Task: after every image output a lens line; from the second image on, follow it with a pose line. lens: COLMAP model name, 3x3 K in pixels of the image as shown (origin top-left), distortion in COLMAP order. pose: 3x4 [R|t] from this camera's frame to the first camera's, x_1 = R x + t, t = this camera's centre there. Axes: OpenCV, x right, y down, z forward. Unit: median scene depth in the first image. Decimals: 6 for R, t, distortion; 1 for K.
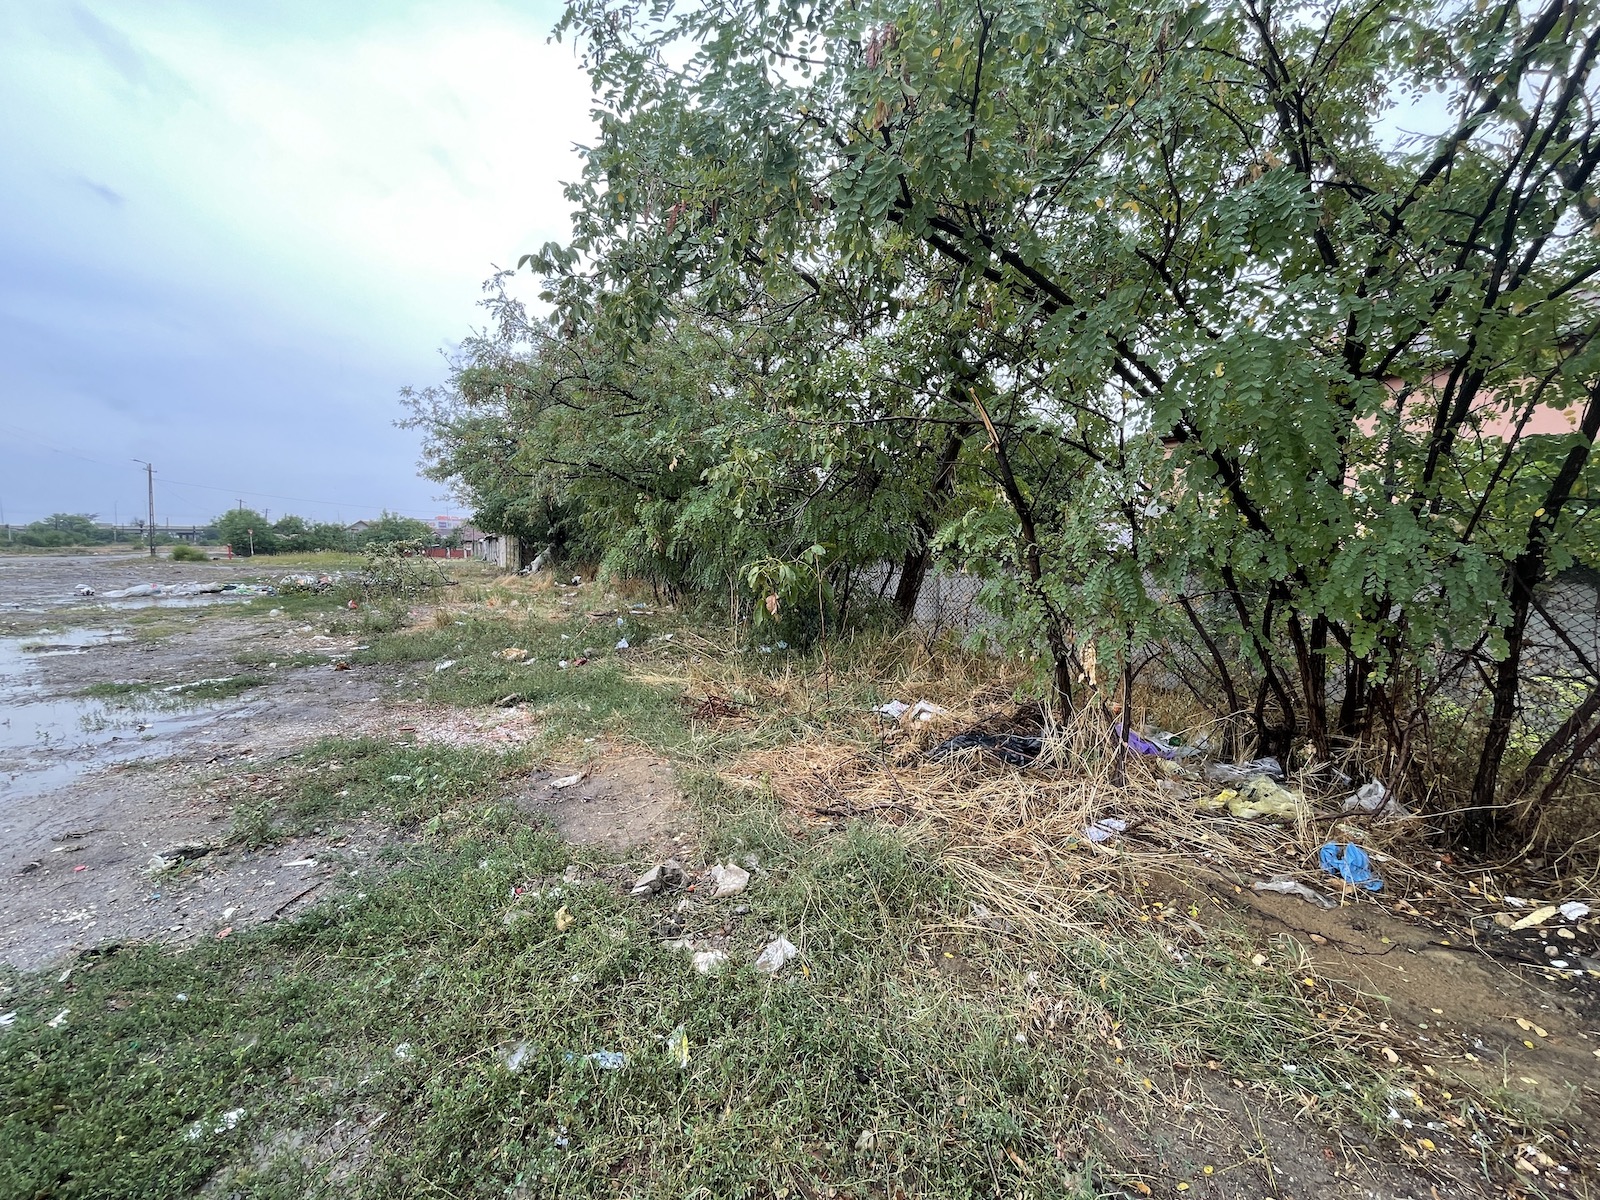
lens RADIAL K [[647.0, 0, 800.0], [0, 647.0, 598.4], [0, 0, 1]] dist [-0.001344, -0.001160]
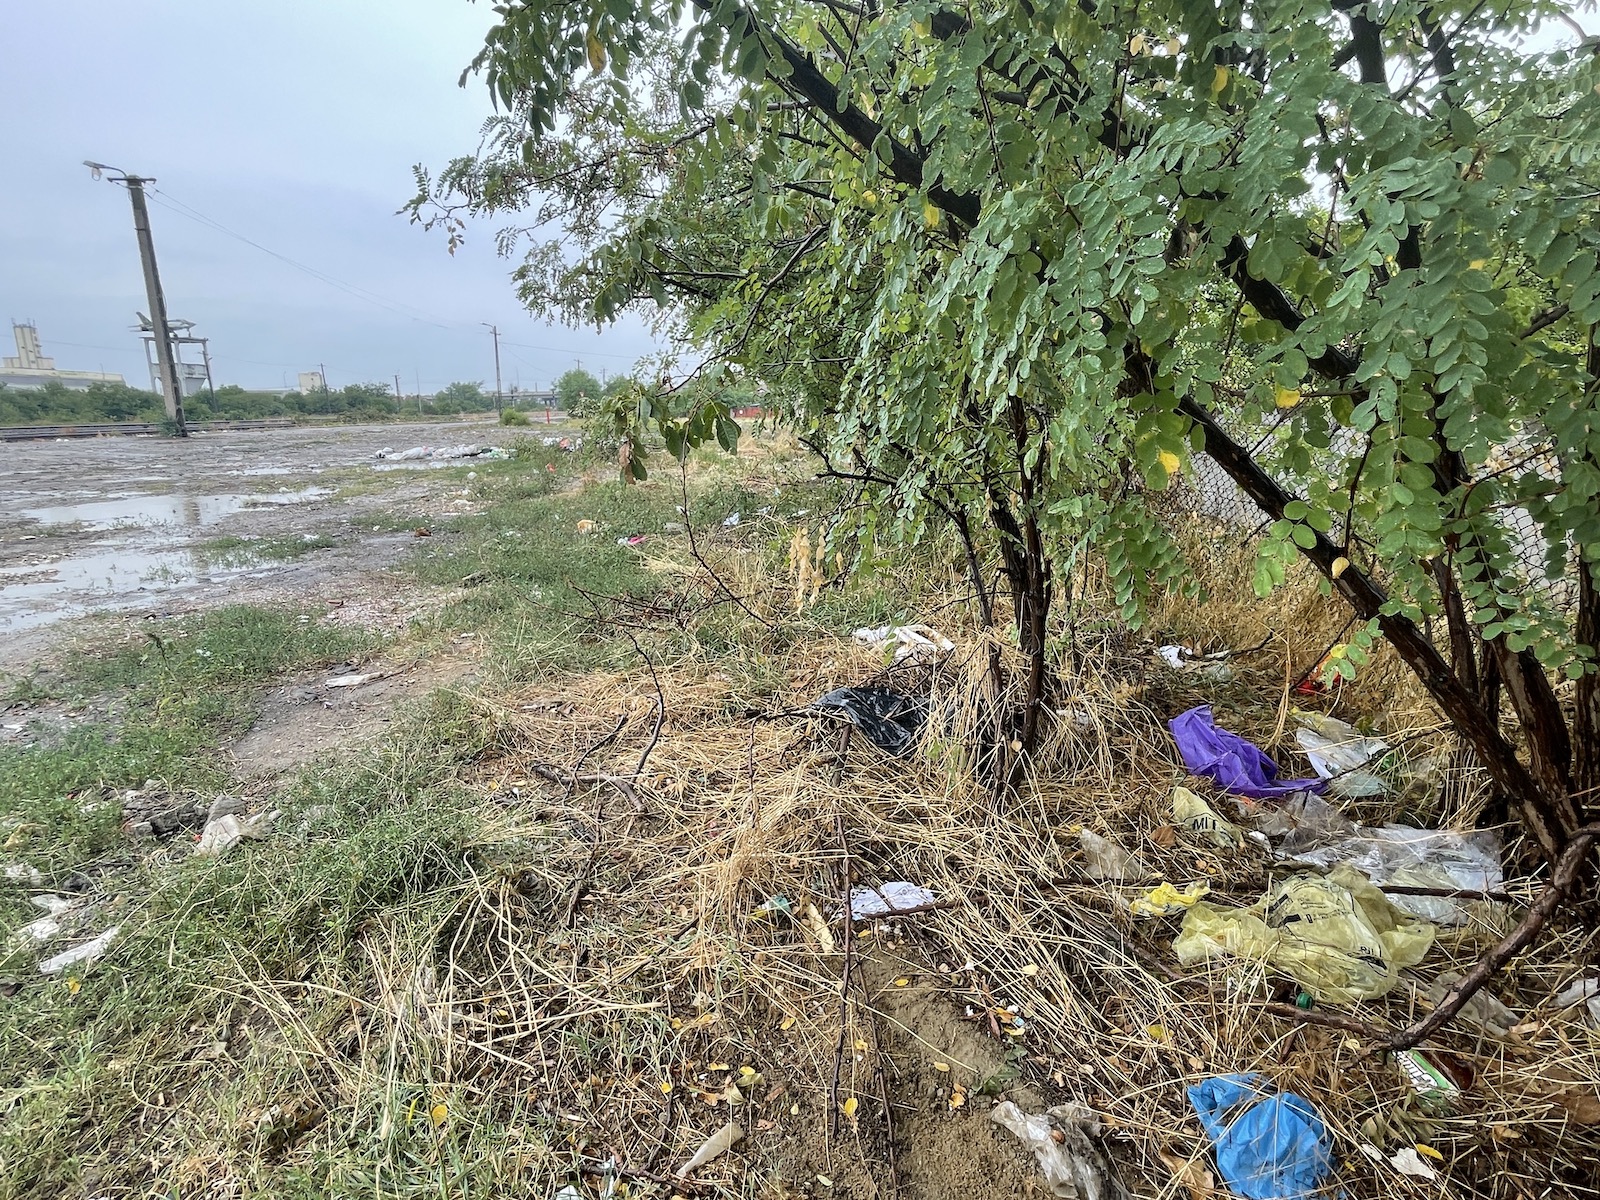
lens RADIAL K [[842.4, 0, 806.0], [0, 842.4, 604.0], [0, 0, 1]] dist [-0.005214, -0.000145]
pose [[0.888754, 0.081665, -0.451051, 0.457144], [-0.009783, 0.987157, 0.159454, 0.014841], [0.458280, -0.137303, 0.878139, 0.282843]]
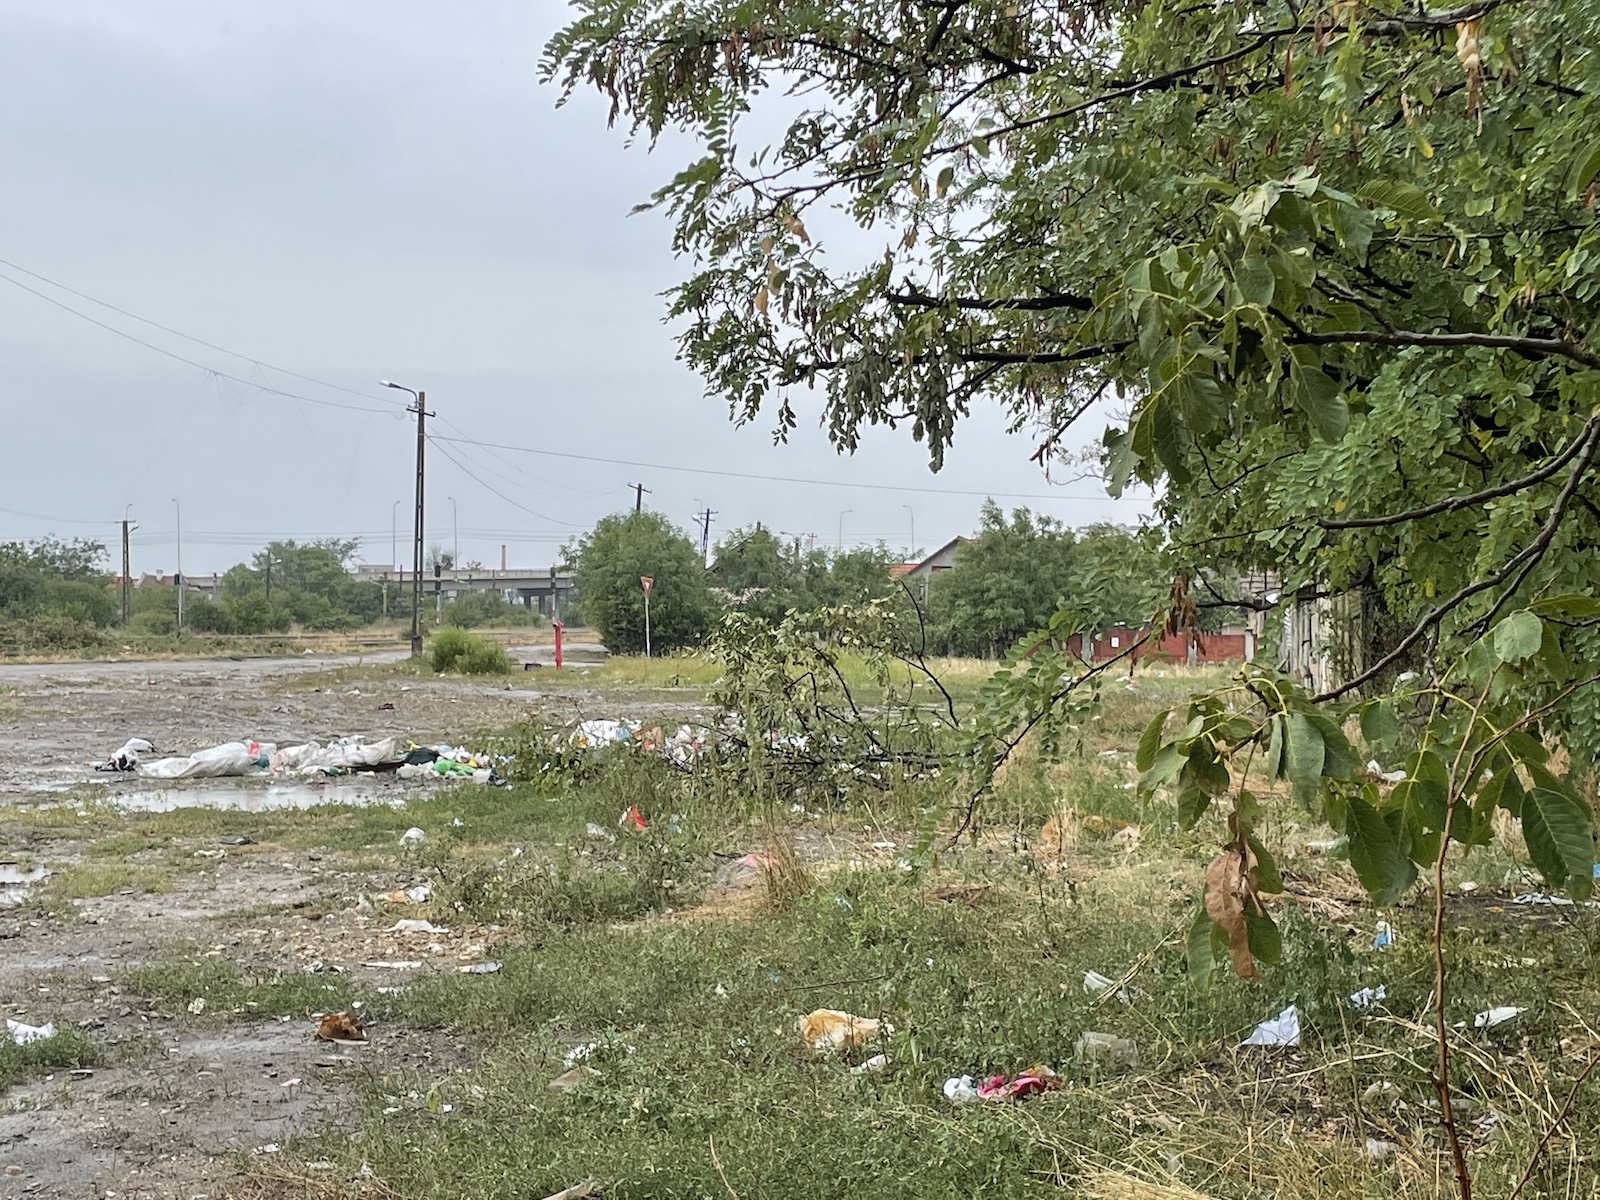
lens RADIAL K [[2641.9, 0, 806.4], [0, 2641.9, 593.5], [0, 0, 1]] dist [0.128376, 0.000000]
pose [[0.789029, -0.015820, -0.614152, 0.342499], [-0.038871, 0.996380, -0.075606, -0.016934], [0.613125, 0.083528, 0.785557, 0.199153]]
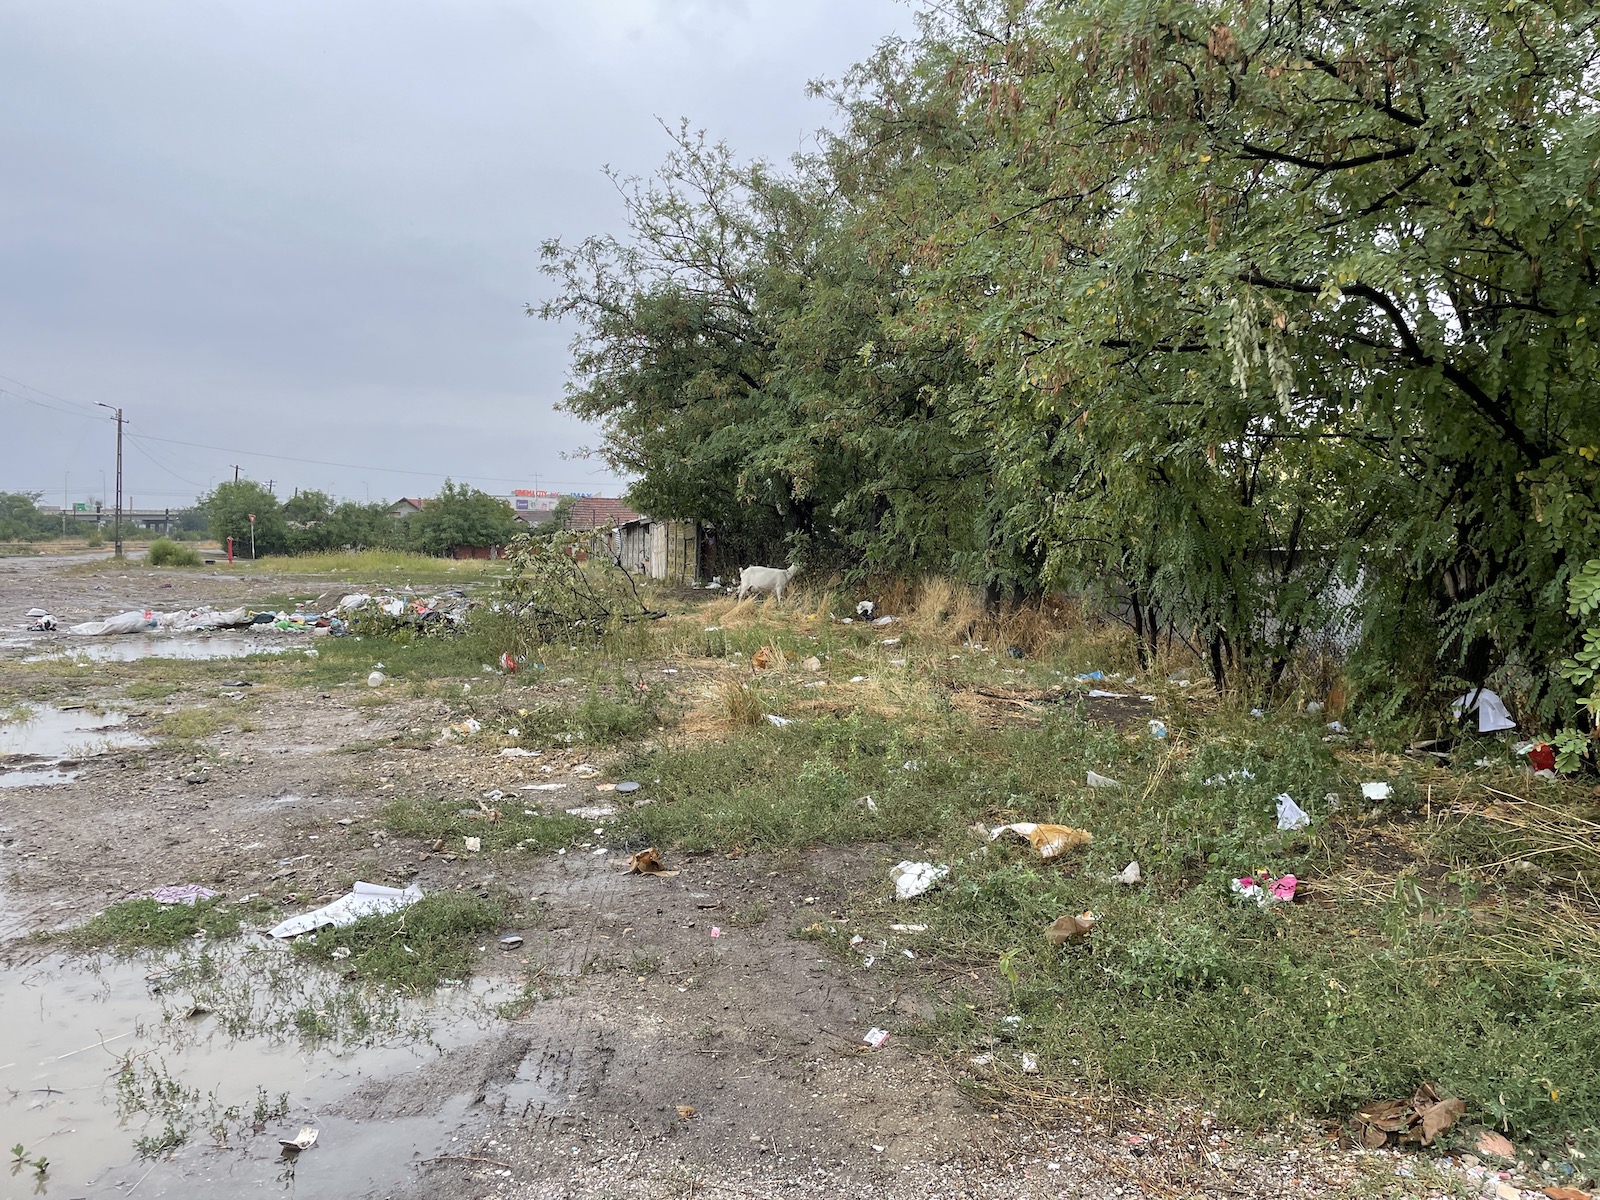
lens RADIAL K [[1200.5, 0, 816.6], [0, 1200.5, 582.3], [0, 0, 1]] dist [0.094994, -0.119531]
pose [[0.966138, 0.005976, -0.257955, -0.631153], [-0.017517, 0.998944, -0.042467, -0.041099], [0.257429, 0.045547, 0.965223, 0.497666]]
